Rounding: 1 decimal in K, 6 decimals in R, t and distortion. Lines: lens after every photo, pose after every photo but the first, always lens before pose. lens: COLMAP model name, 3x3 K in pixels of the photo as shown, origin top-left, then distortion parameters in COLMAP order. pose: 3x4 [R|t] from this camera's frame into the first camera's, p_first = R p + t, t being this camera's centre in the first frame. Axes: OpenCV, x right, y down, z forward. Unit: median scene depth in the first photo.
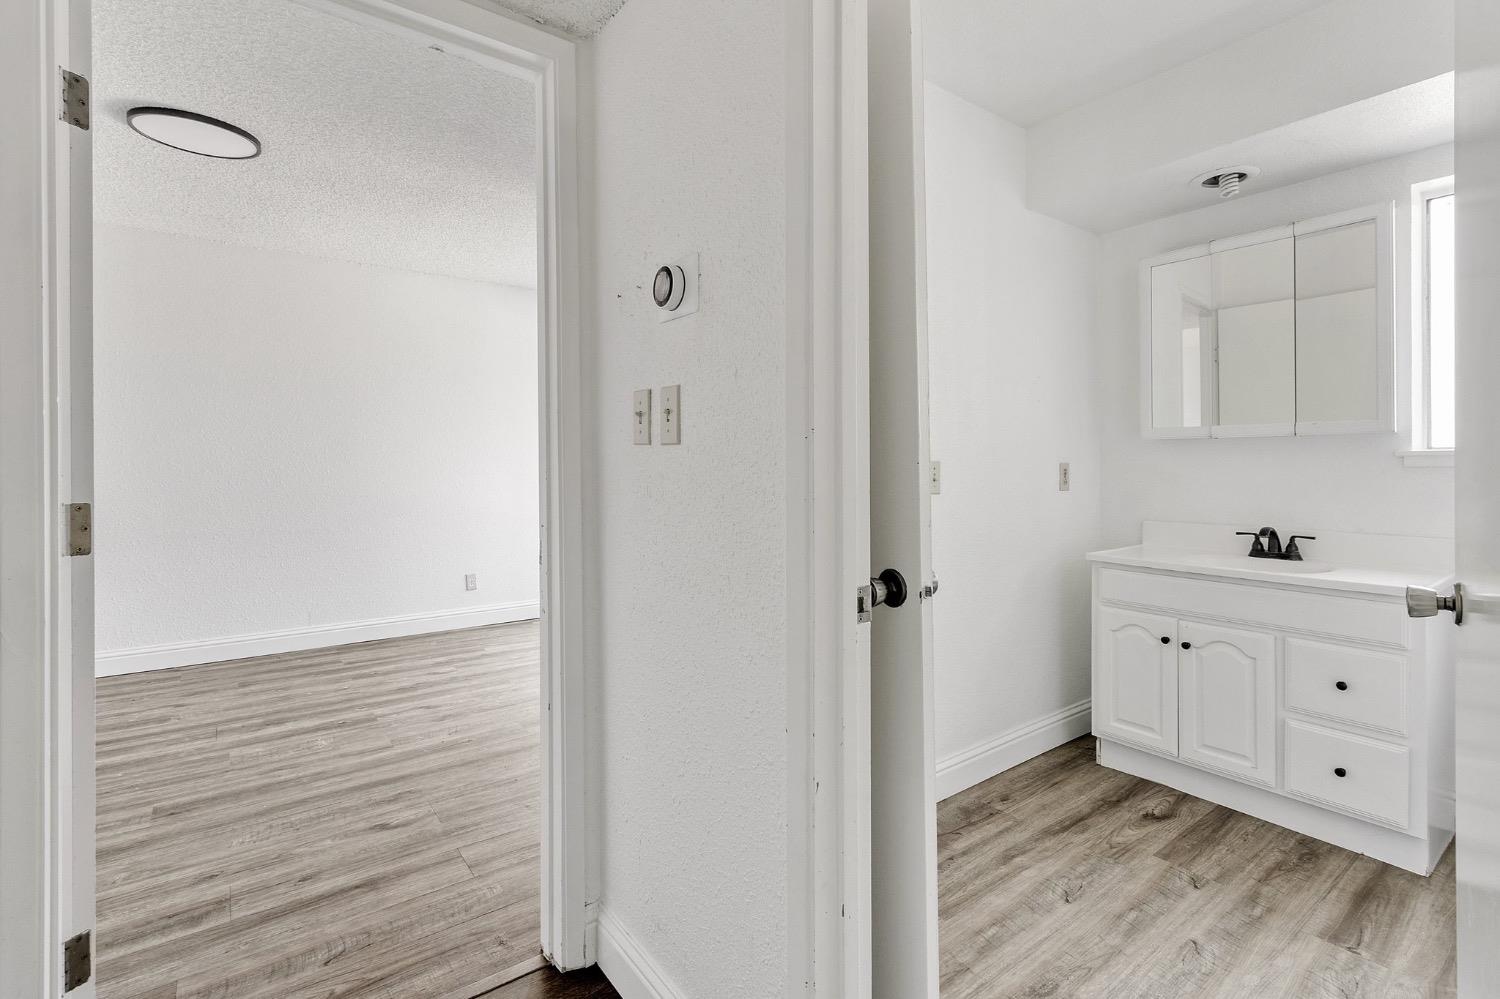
lens RADIAL K [[692.5, 0, 751.1], [0, 692.5, 467.1], [0, 0, 1]] dist [0.000951, 0.000228]
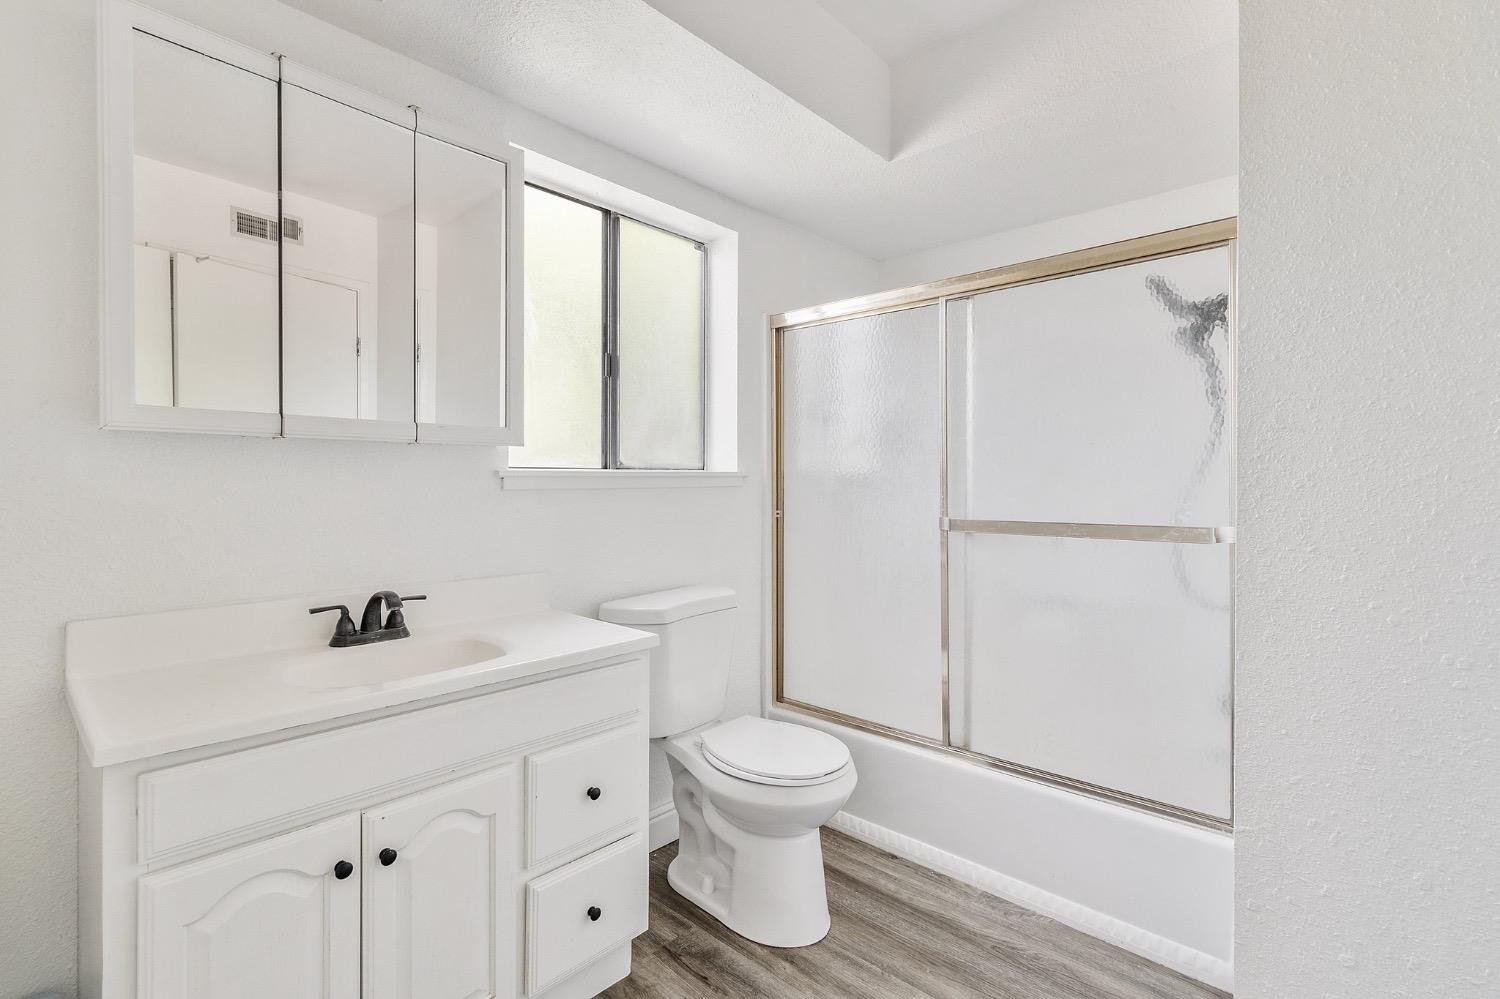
lens RADIAL K [[690.5, 0, 750.2], [0, 690.5, 486.5], [0, 0, 1]] dist [0.000840, 0.000127]
pose [[-0.183541, -0.002235, 0.983009, 0.040043], [0.009576, 0.999946, 0.004062, -0.001530], [-0.982965, 0.010159, -0.183510, 0.332120]]
